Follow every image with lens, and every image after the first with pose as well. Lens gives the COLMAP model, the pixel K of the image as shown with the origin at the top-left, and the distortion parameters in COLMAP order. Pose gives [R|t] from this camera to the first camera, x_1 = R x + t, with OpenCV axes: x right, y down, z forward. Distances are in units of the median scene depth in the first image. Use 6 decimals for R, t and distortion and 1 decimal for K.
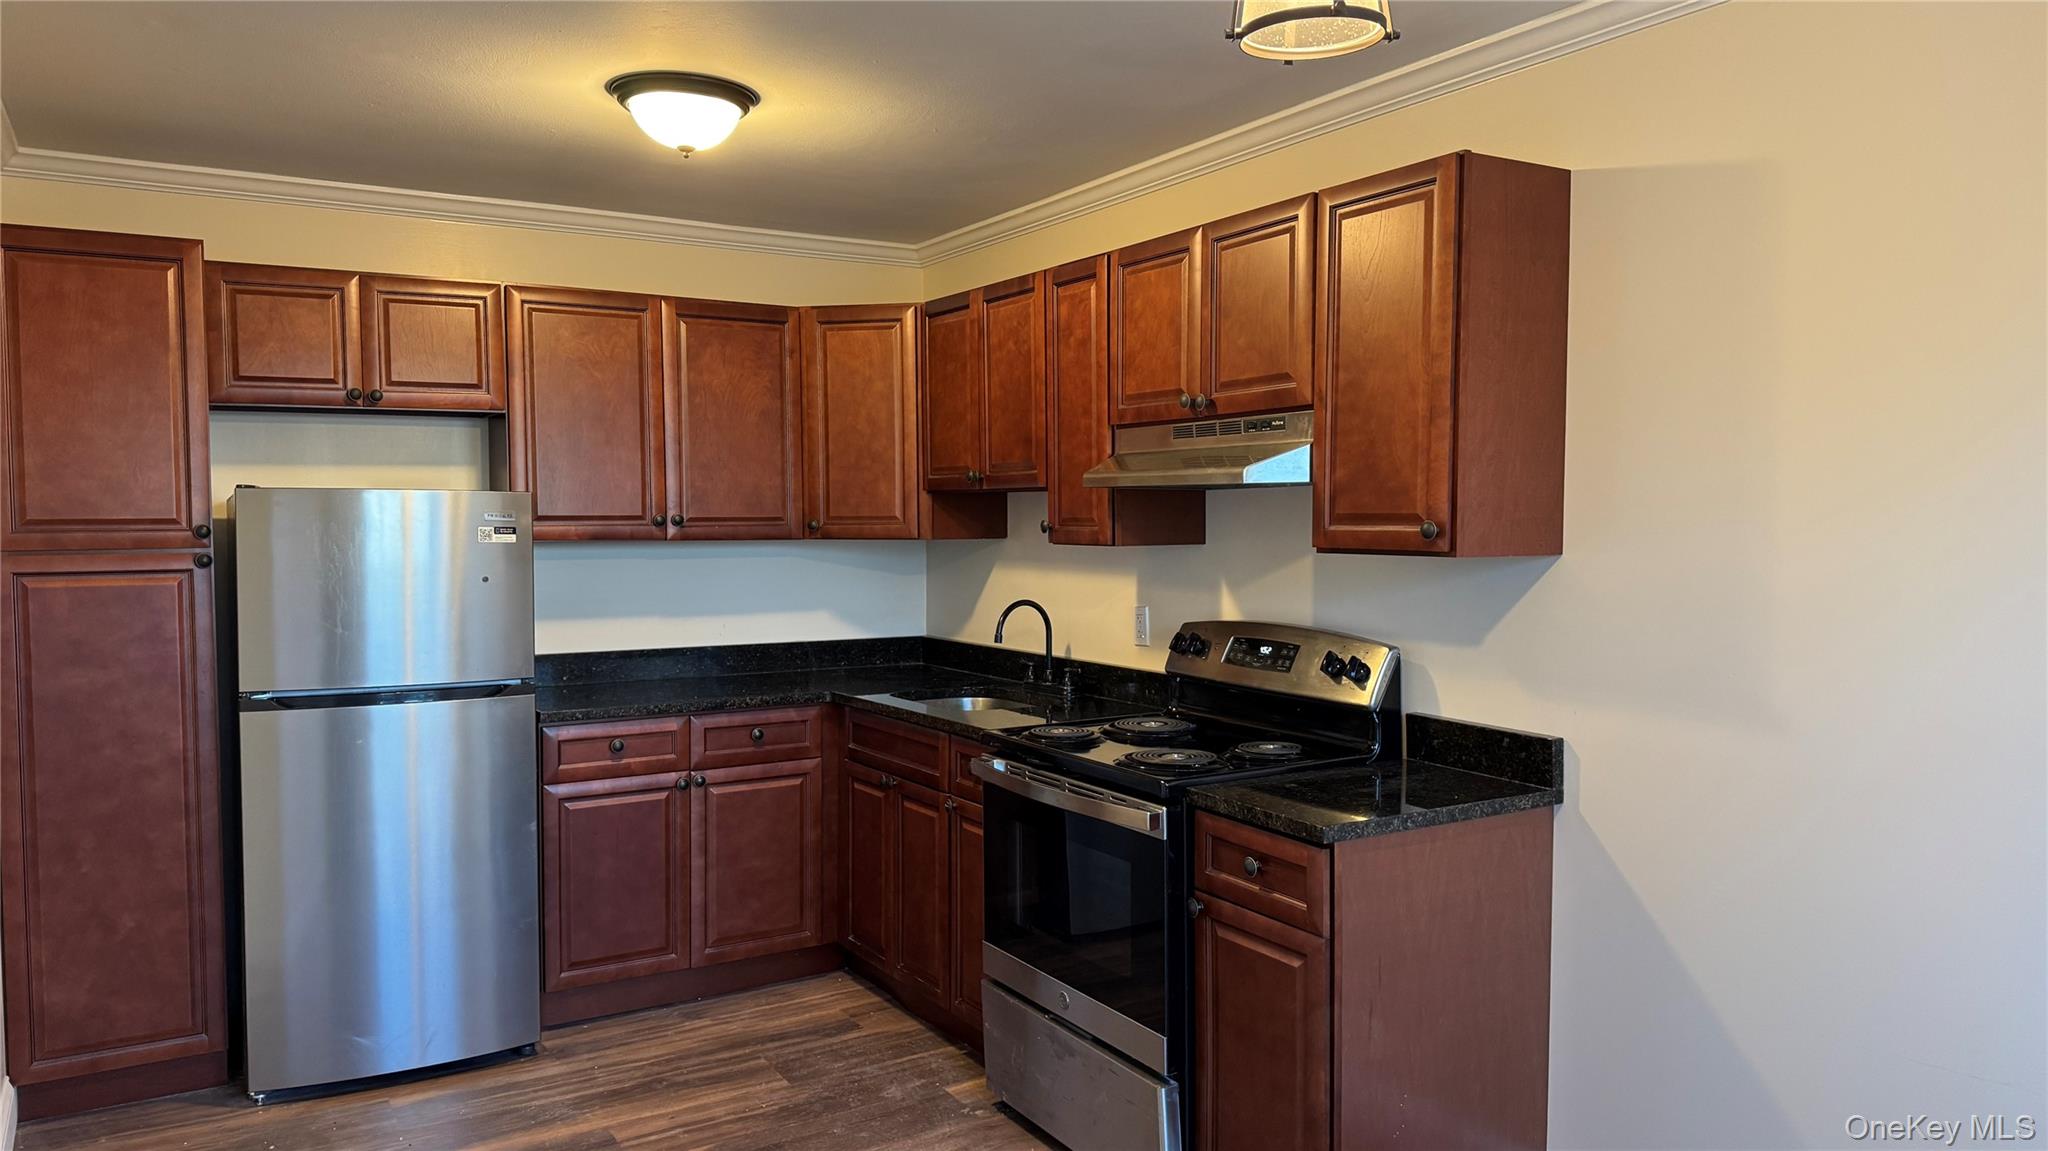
lens RADIAL K [[1430.2, 0, 1020.2], [0, 1430.2, 575.9], [0, 0, 1]] dist [0.127535, -0.184207]
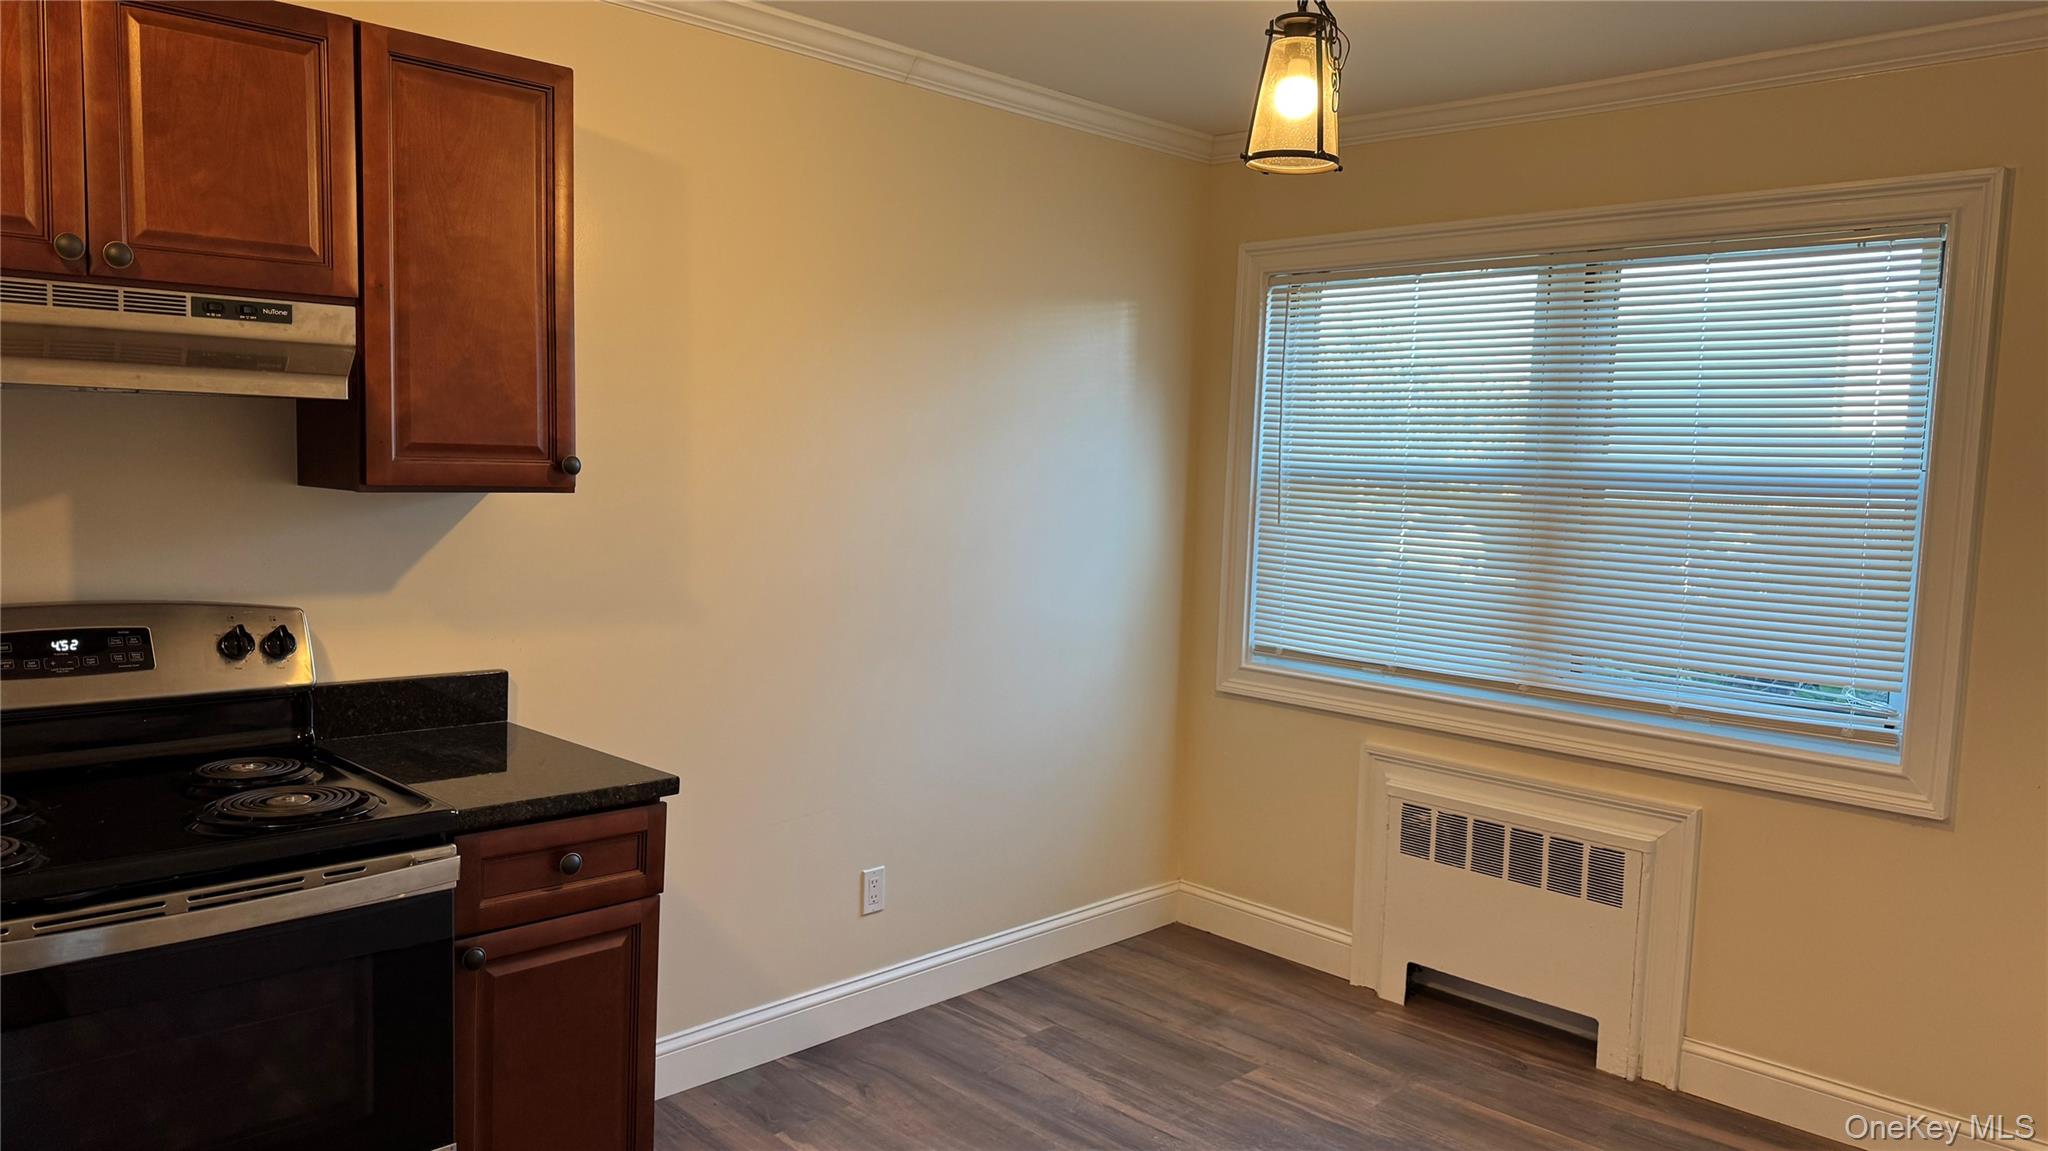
lens RADIAL K [[1530.7, 0, 1024.0], [0, 1530.7, 575.5], [0, 0, 1]] dist [0.030626, 0.001314]
pose [[-0.248176, -0.090690, 0.964460, -0.548353], [0.015646, 0.995103, 0.097598, -0.037079], [-0.968589, 0.039312, -0.245542, 0.685326]]
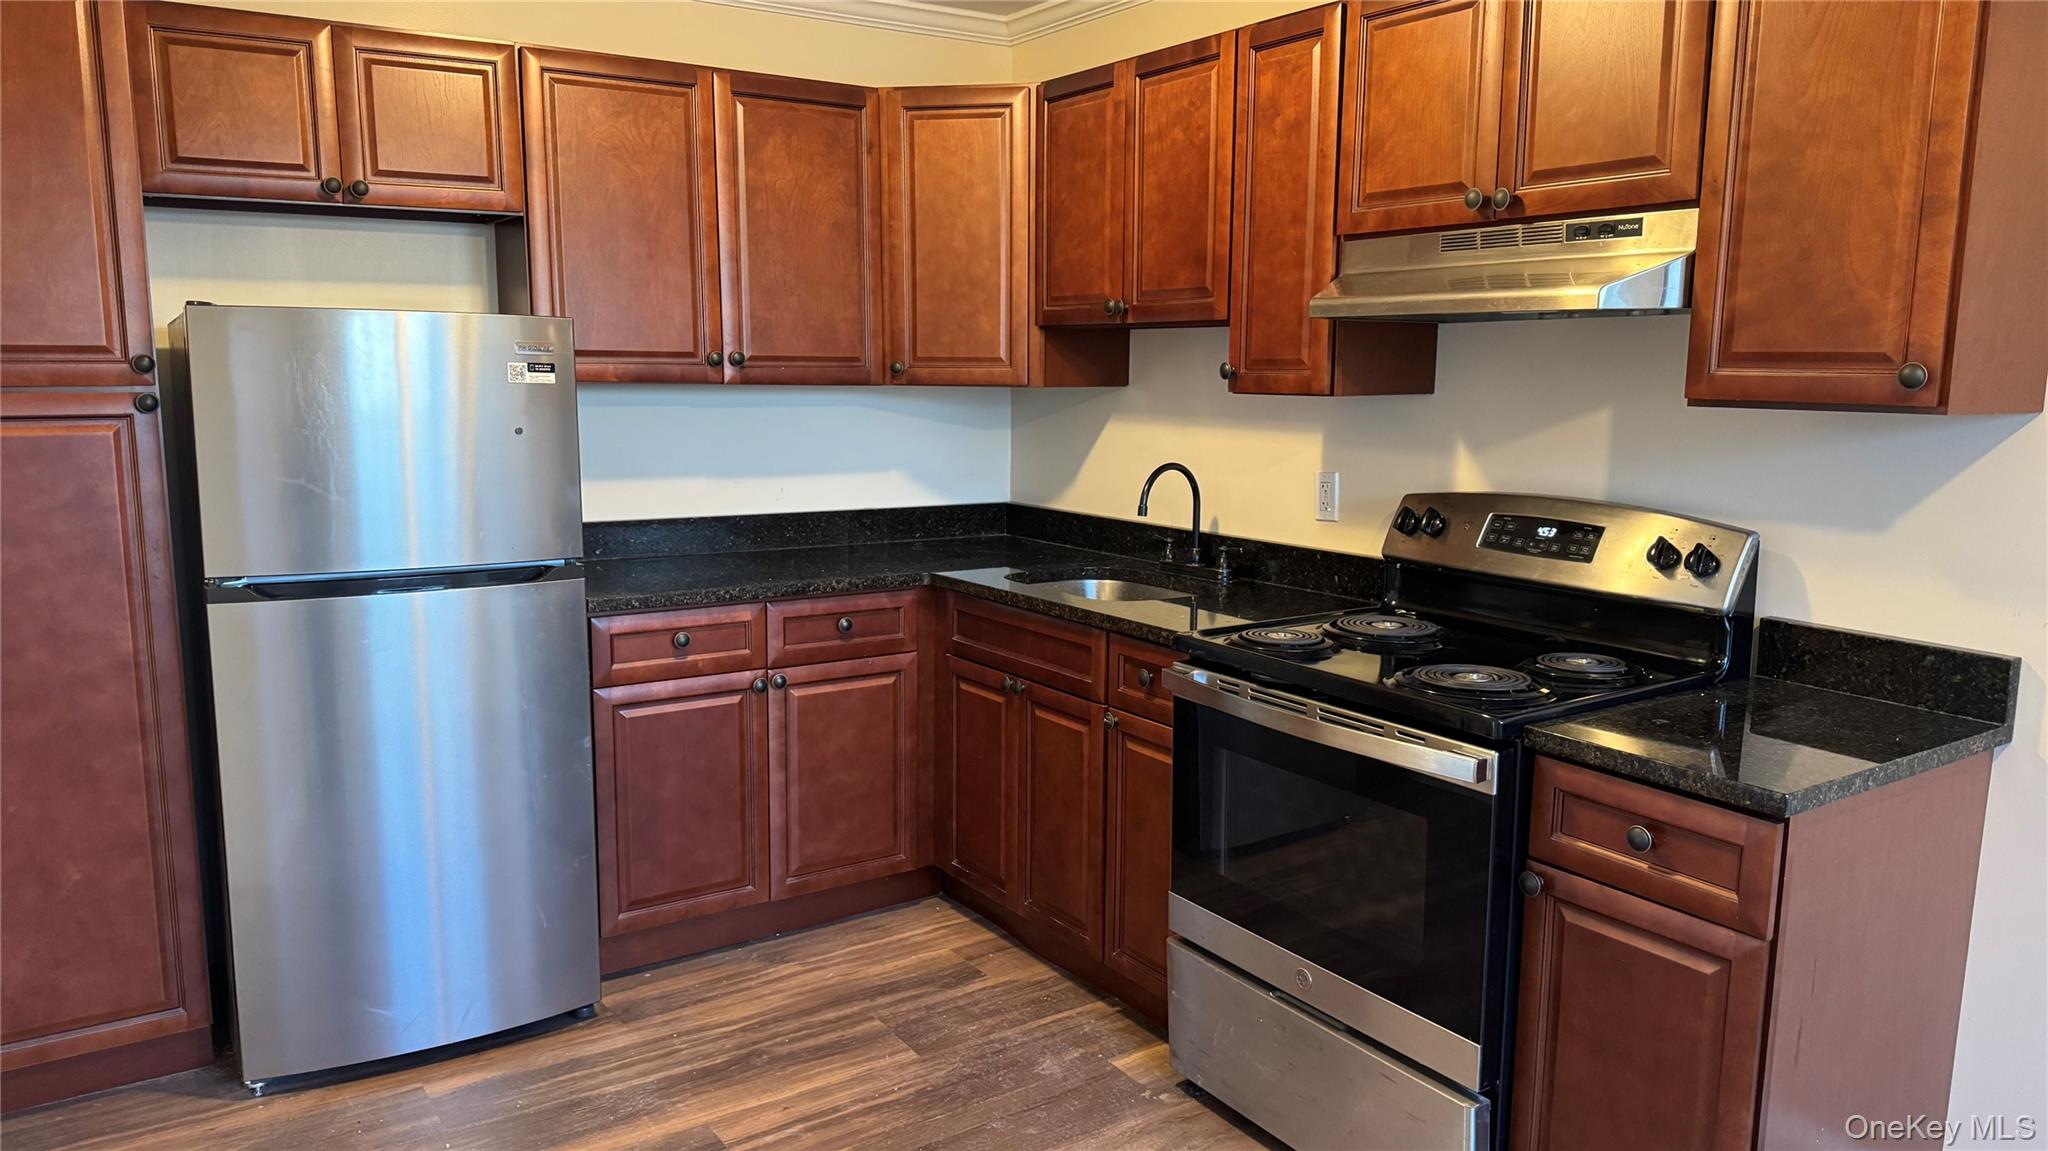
lens RADIAL K [[1430.1, 0, 1025.7], [0, 1430.1, 581.5], [0, 0, 1]] dist [0.083565, -0.100247]
pose [[0.999011, 0.003300, 0.044347, -0.131610], [-0.008036, 0.994223, 0.107034, -0.002684], [-0.043737, -0.107285, 0.993266, 0.213521]]
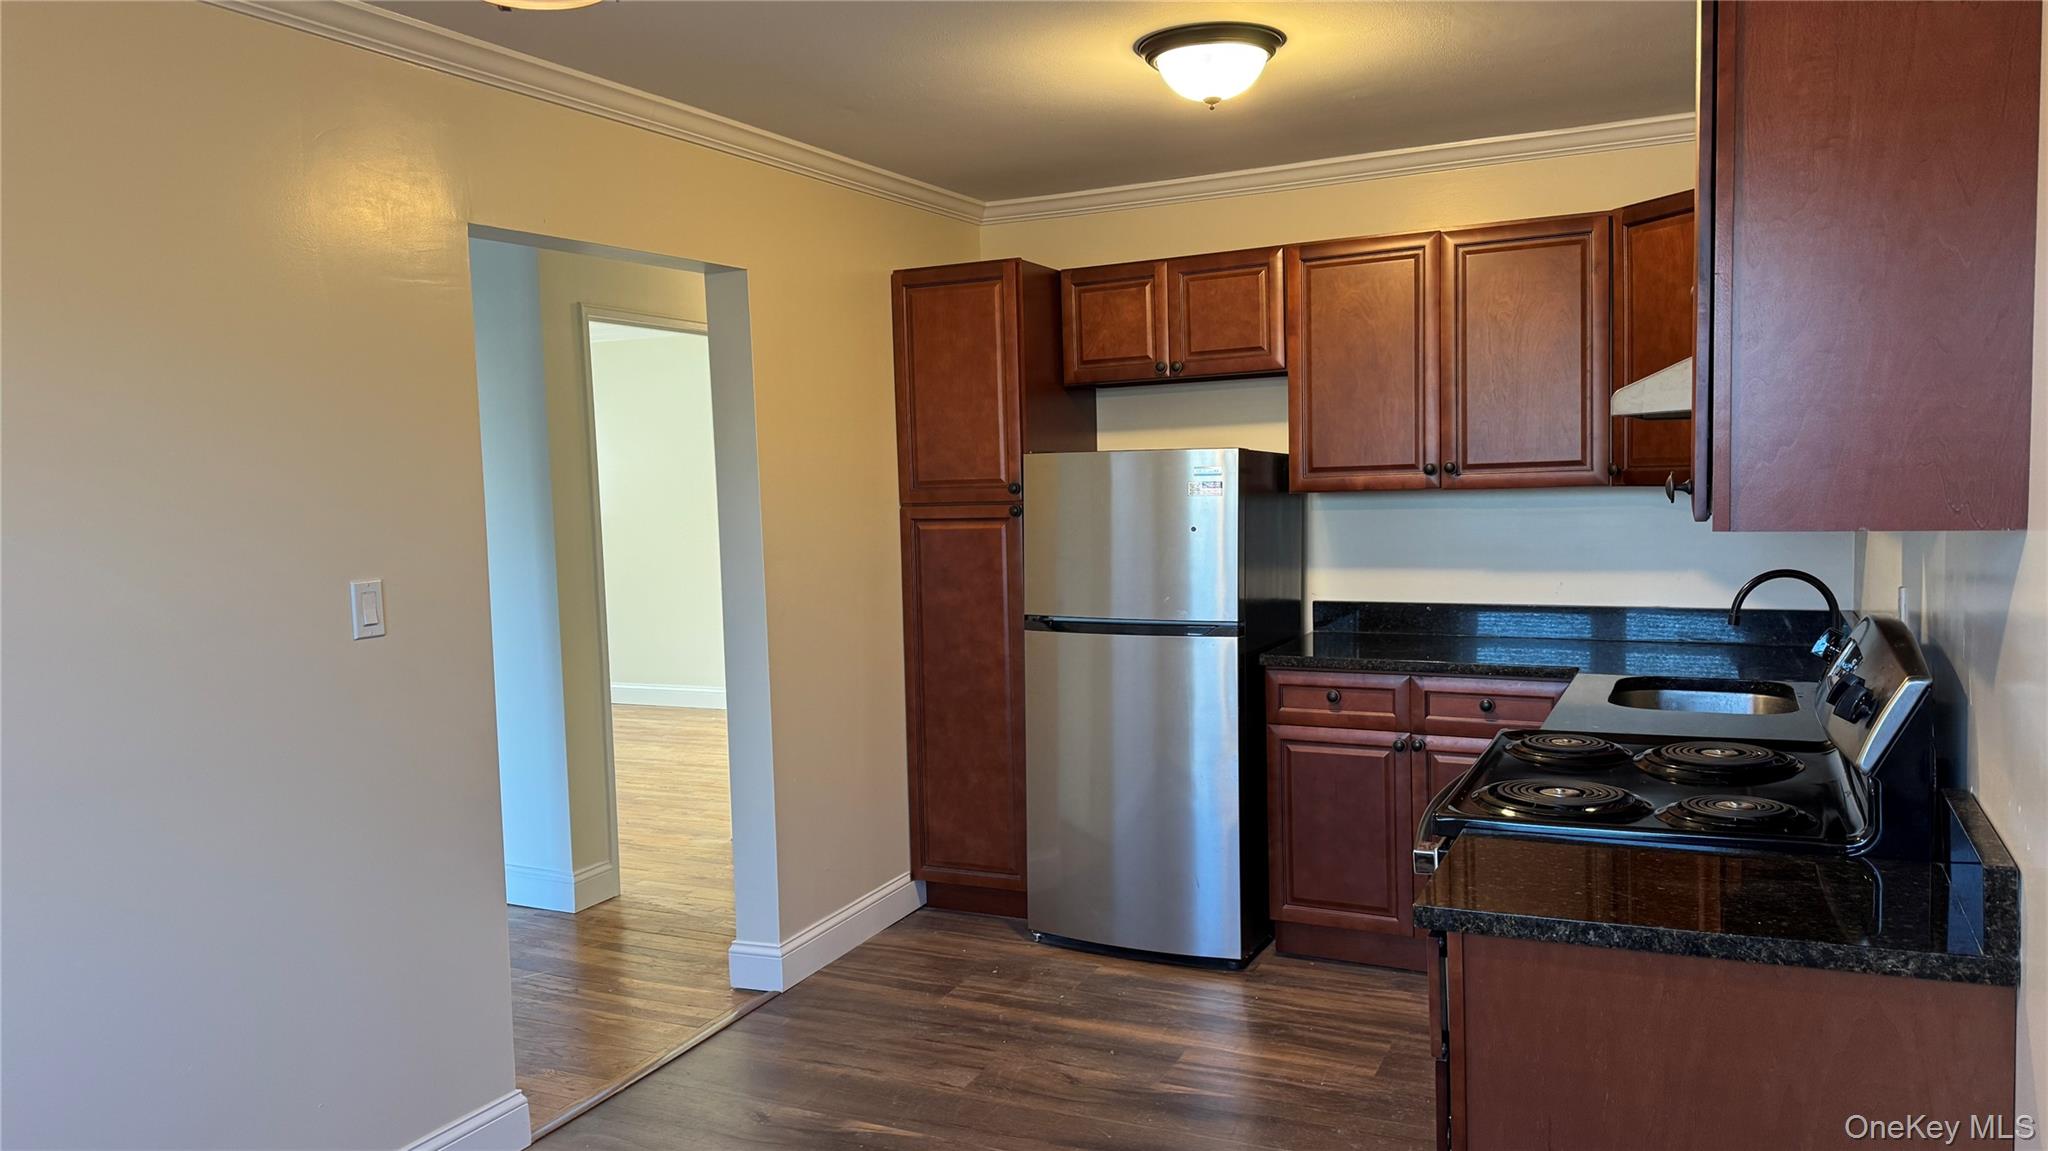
lens RADIAL K [[1430.2, 0, 1020.2], [0, 1430.2, 575.9], [0, 0, 1]] dist [0.127535, -0.184207]
pose [[0.541585, 0.047917, -0.839279, 0.472017], [-0.009391, 0.998657, 0.050957, -0.016326], [0.840594, -0.019716, 0.541307, 0.297699]]
